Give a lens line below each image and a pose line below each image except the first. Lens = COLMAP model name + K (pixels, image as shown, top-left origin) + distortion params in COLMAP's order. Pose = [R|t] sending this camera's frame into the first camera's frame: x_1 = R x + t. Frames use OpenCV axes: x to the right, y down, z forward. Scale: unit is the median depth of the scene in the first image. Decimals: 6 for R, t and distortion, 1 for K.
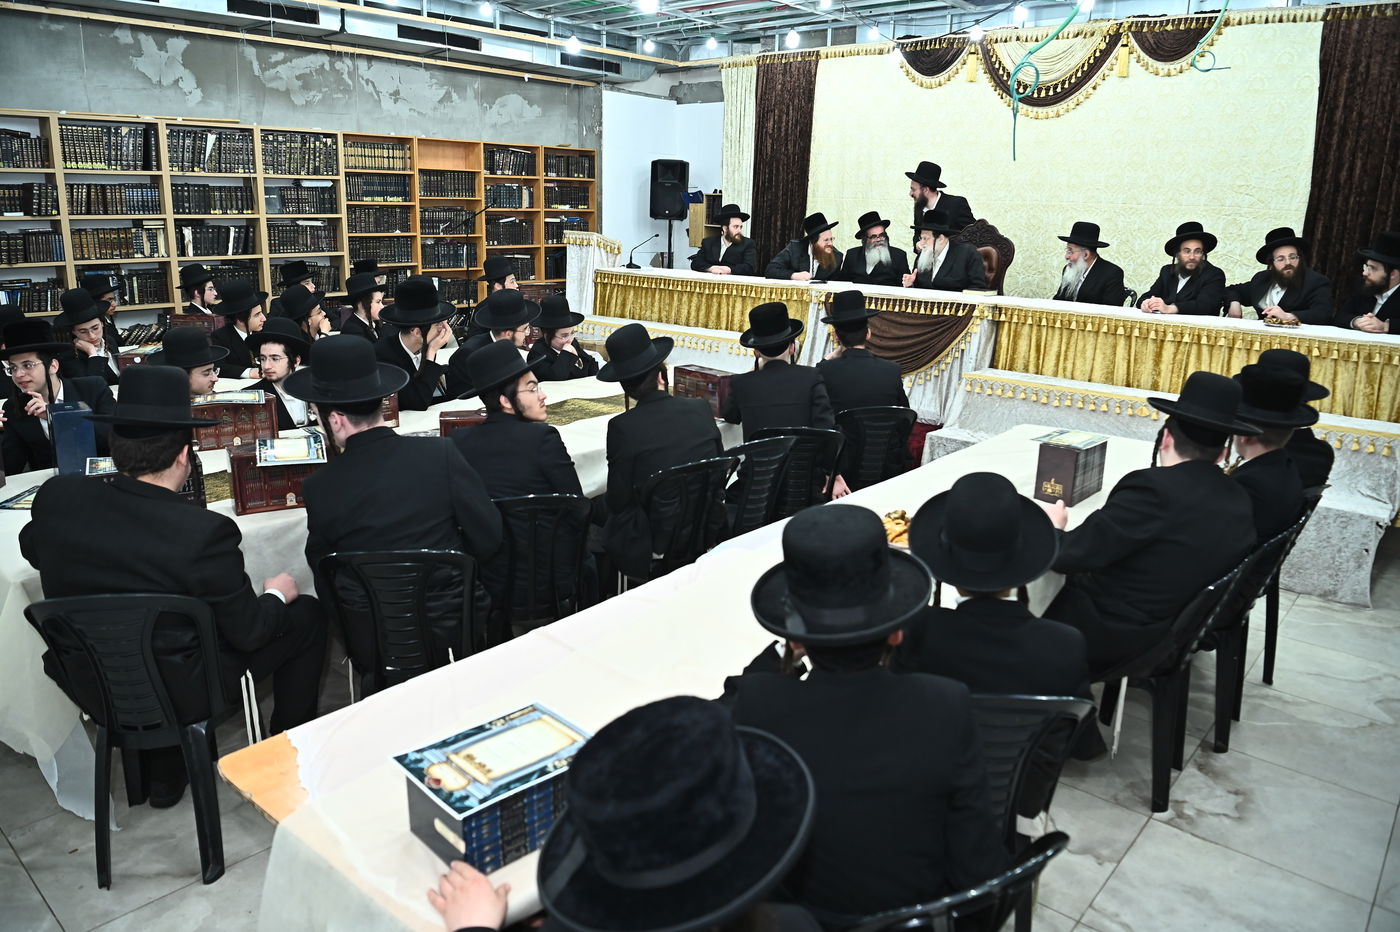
lens RADIAL K [[957.2, 0, 700.0], [0, 957.2, 466.0], [0, 0, 1]] dist [-0.077182, 0.017336]
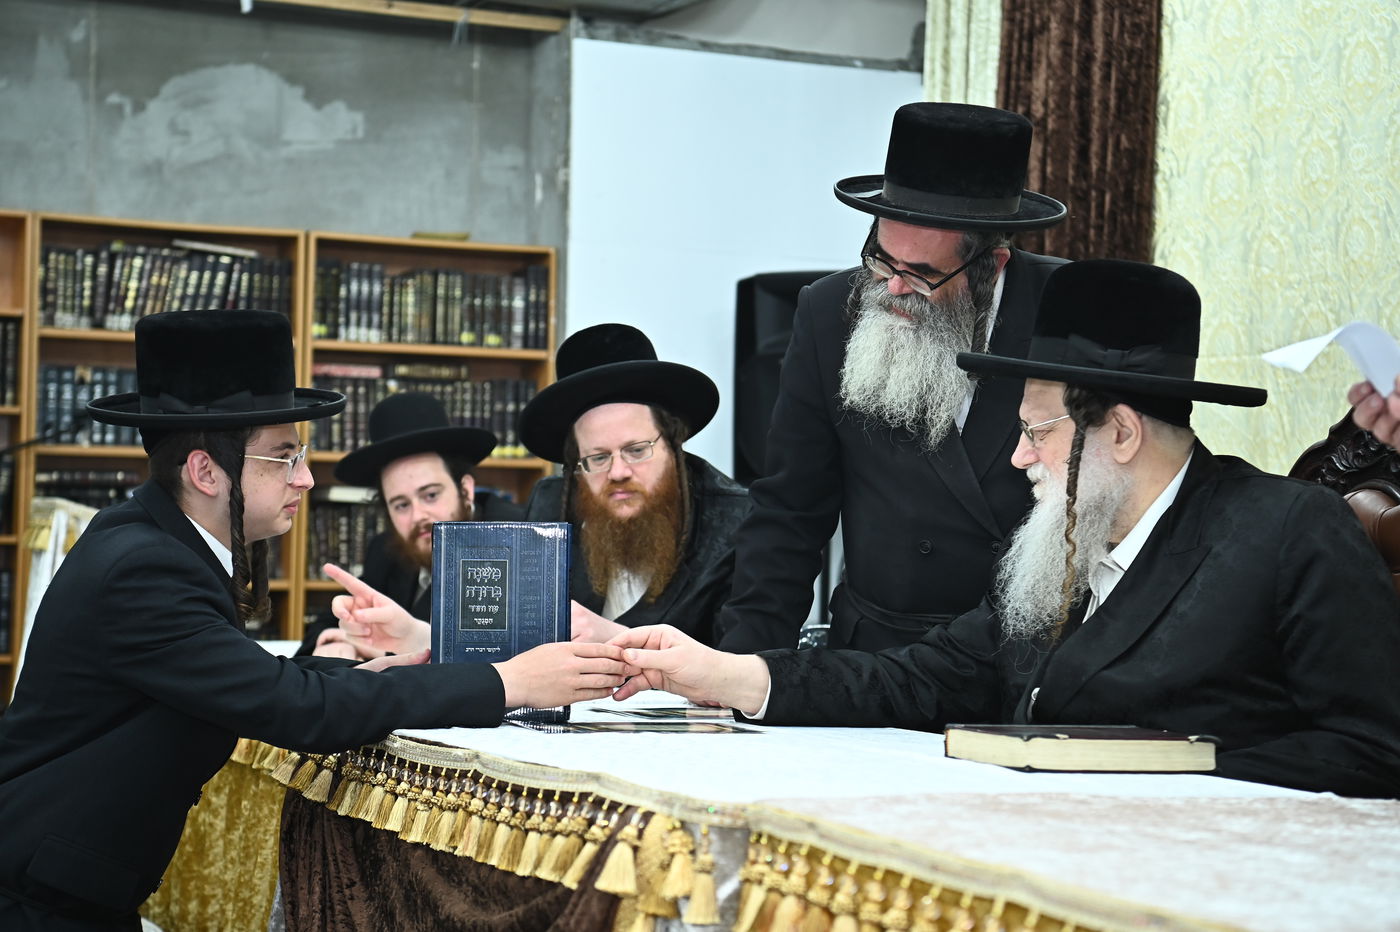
lens RADIAL K [[2657.4, 0, 693.1], [0, 2657.4, 445.5], [0, 0, 1]] dist [0.276668, 0.241834]
pose [[0.893319, -0.023893, -0.448787, 0.402221], [-0.116986, 0.951799, -0.283537, -0.094226], [0.433930, 0.305791, 0.847465, 0.557089]]
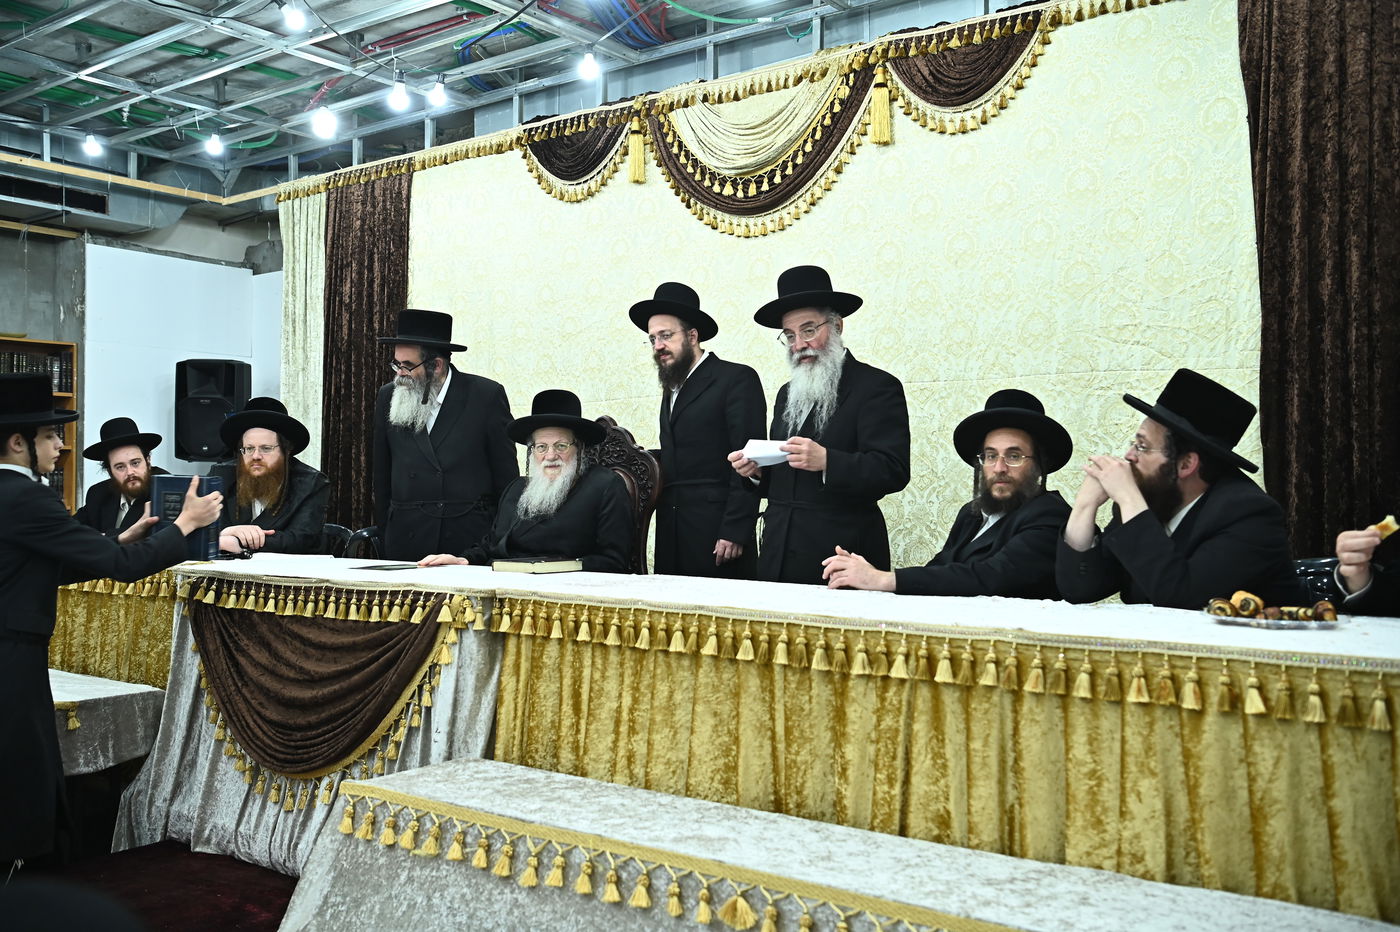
lens RADIAL K [[1260.4, 0, 700.0], [0, 1260.4, 466.0], [0, 0, 1]] dist [-0.028247, 0.073061]
pose [[0.996941, -0.020431, 0.075437, 0.304006], [0.040231, 0.961676, -0.271220, -0.062420], [-0.067004, 0.273426, 0.959557, 0.396563]]
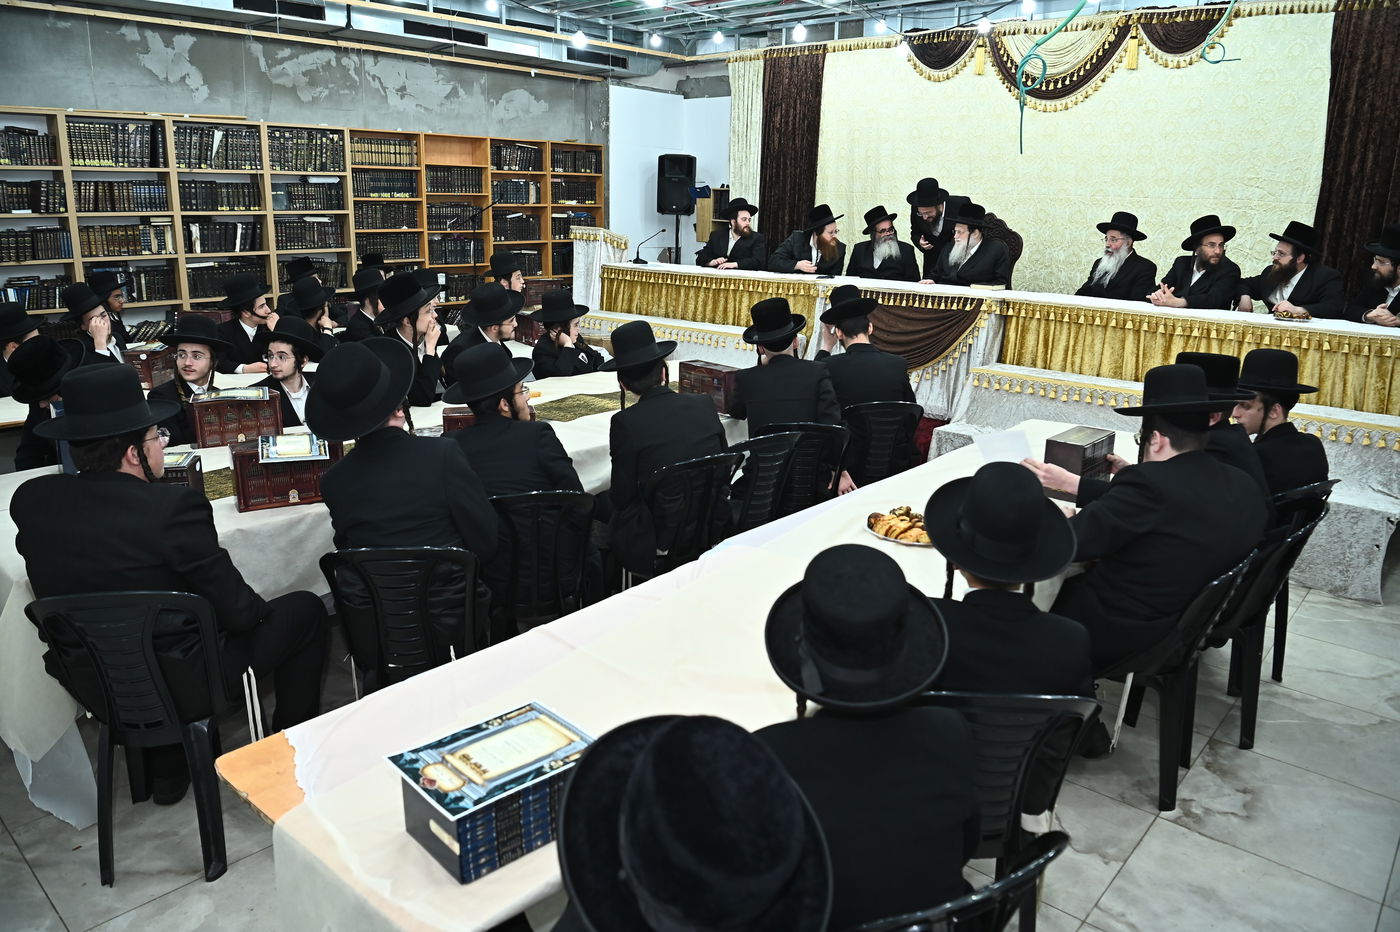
lens RADIAL K [[957.2, 0, 700.0], [0, 957.2, 466.0], [0, 0, 1]] dist [-0.077182, 0.017336]
pose [[0.999957, -0.001431, -0.009166, 0.001998], [0.001478, 0.999986, 0.005100, -0.000454], [0.009158, -0.005113, 0.999945, 0.001815]]
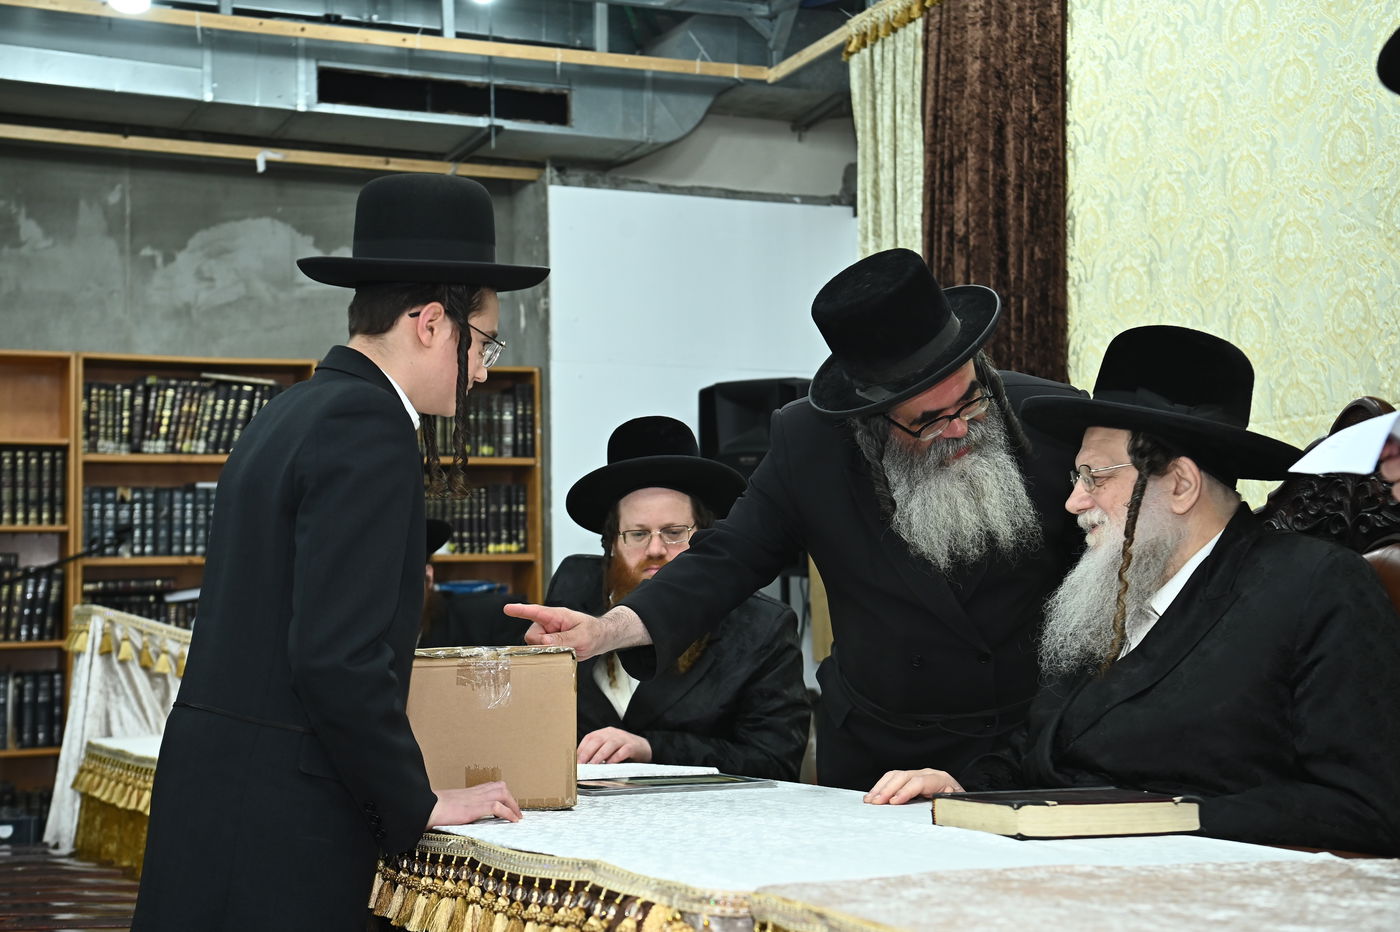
lens RADIAL K [[2215.6, 0, 703.9], [0, 2215.6, 451.9], [0, 0, 1]] dist [0.208128, 0.070228]
pose [[0.900331, -0.073579, -0.428941, 0.373837], [-0.076714, 0.943341, -0.322837, -0.108887], [0.428392, 0.323566, 0.843674, 0.606236]]
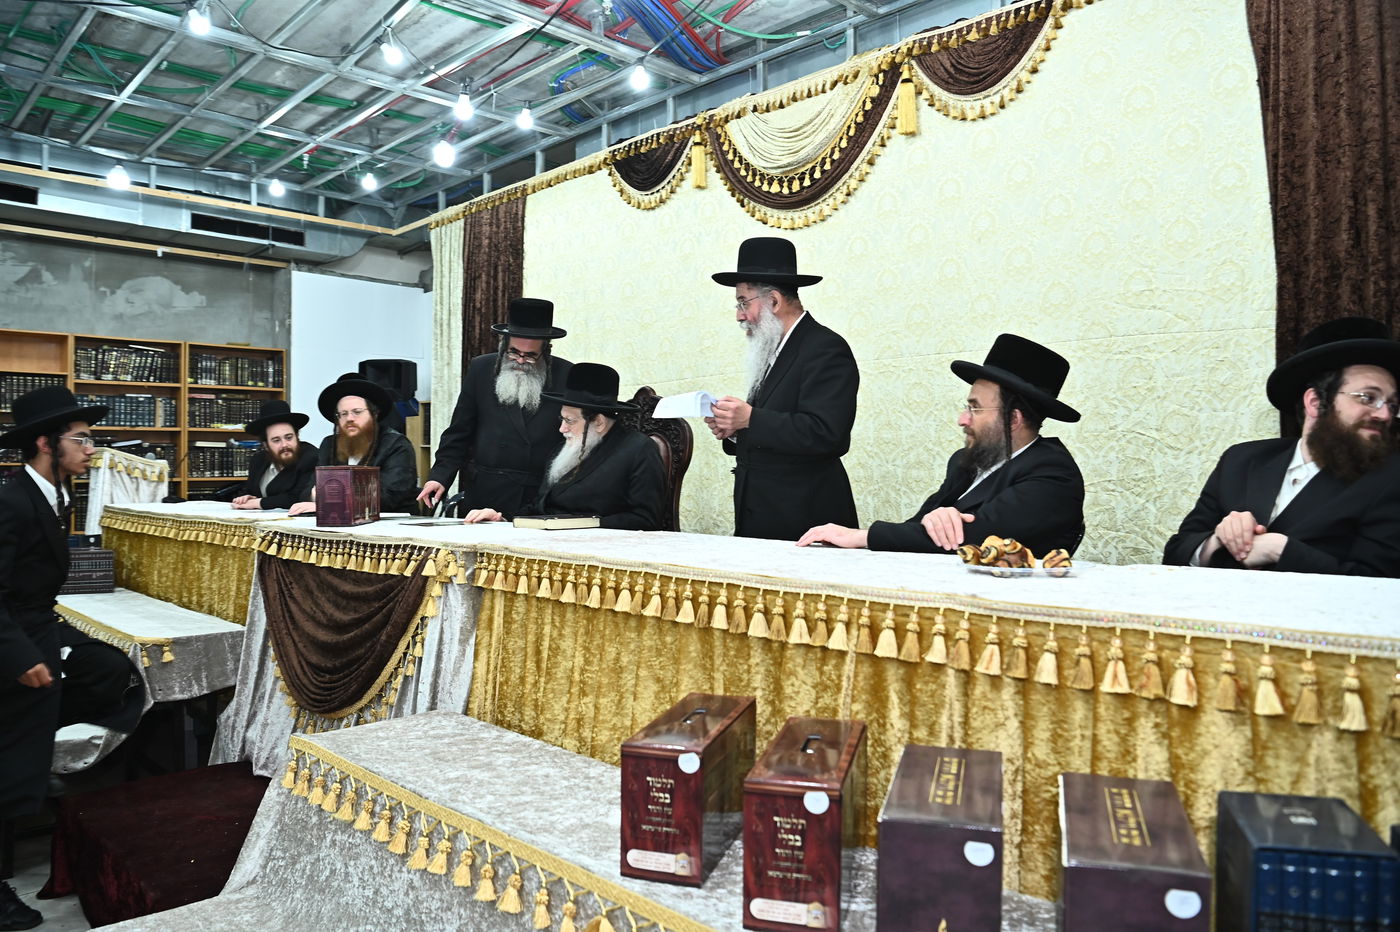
lens RADIAL K [[957.2, 0, 700.0], [0, 957.2, 466.0], [0, 0, 1]] dist [-0.077182, 0.017336]
pose [[0.997933, -0.026911, -0.058353, 0.365098], [0.010790, 0.965366, -0.260677, -0.081546], [0.063347, 0.259508, 0.963661, 0.510685]]
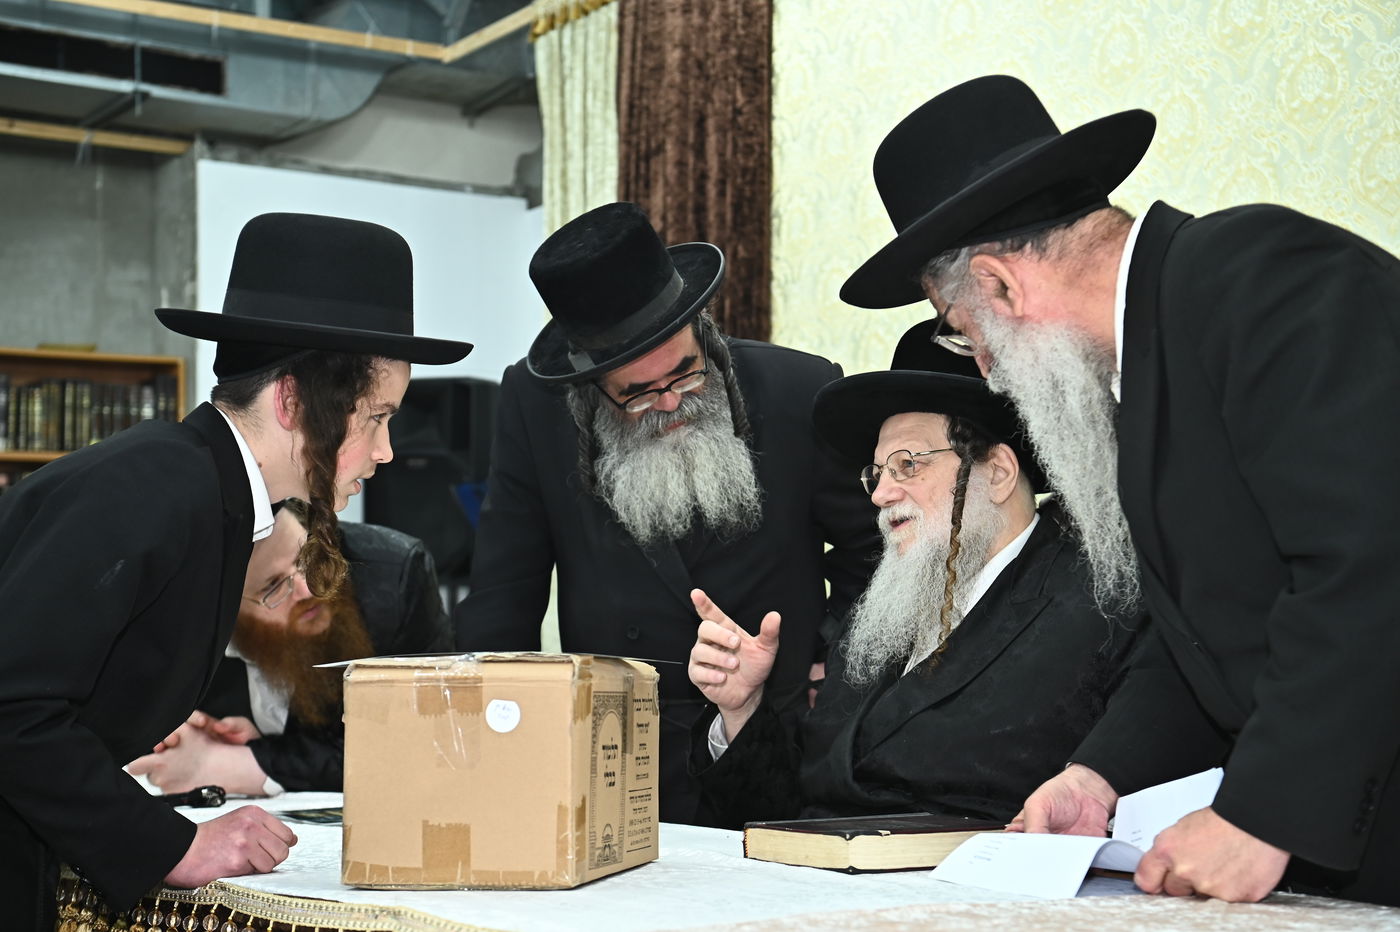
lens RADIAL K [[2270.5, 0, 701.4], [0, 2270.5, 451.1], [0, 0, 1]] dist [0.226630, 0.105644]
pose [[0.961057, -0.057646, -0.270270, 0.338507], [-0.038357, 0.940708, -0.337041, -0.113730], [0.273674, 0.334283, 0.901863, 0.620680]]
